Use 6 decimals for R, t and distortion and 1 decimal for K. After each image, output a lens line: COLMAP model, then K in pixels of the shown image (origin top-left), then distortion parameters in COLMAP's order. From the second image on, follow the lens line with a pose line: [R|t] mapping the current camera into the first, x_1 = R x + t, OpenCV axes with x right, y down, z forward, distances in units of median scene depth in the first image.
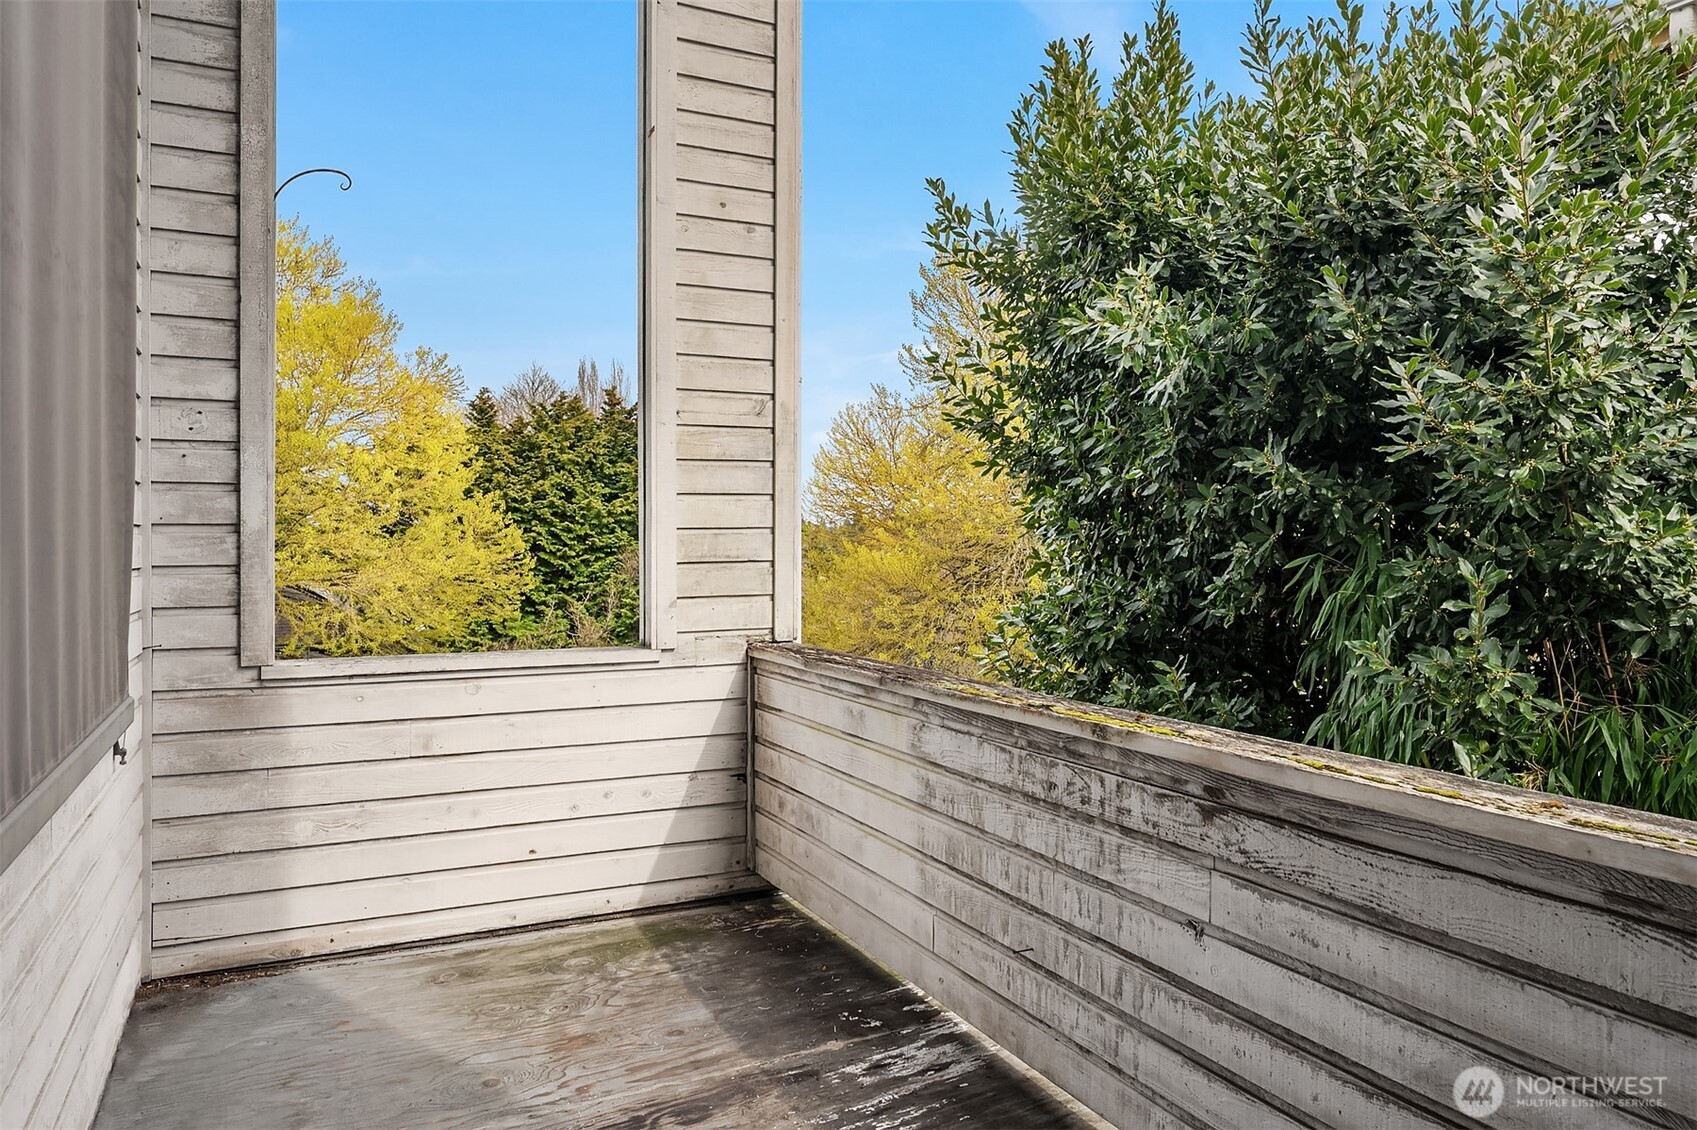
lens RADIAL K [[1126.0, 0, 845.8], [0, 1126.0, 558.4], [0, 0, 1]] dist [0.002329, 0.000087]
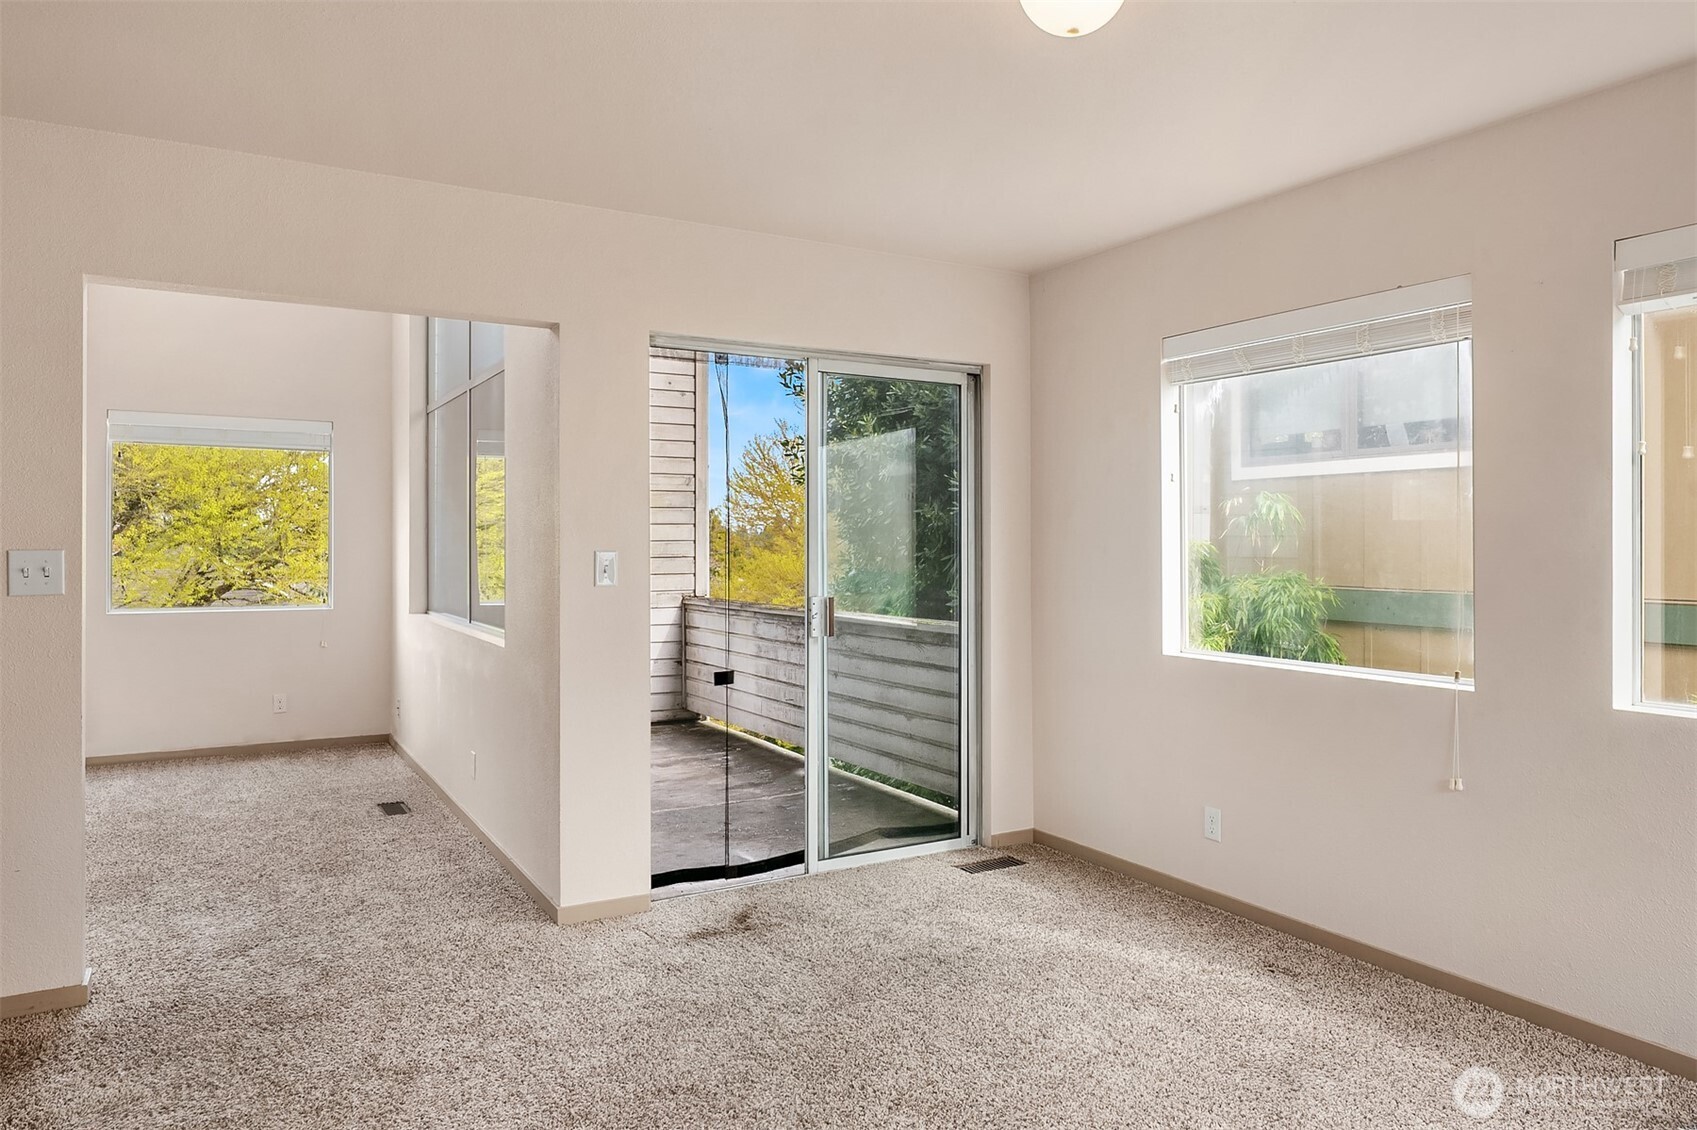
lens RADIAL K [[1126.0, 0, 852.5], [0, 1126.0, 563.3], [0, 0, 1]] dist [0.002329, 0.000087]
pose [[0.997179, -0.002516, 0.075023, 0.068736], [0.002546, 0.999997, -0.000303, 0.015253], [-0.075022, 0.000493, 0.997182, -1.082882]]
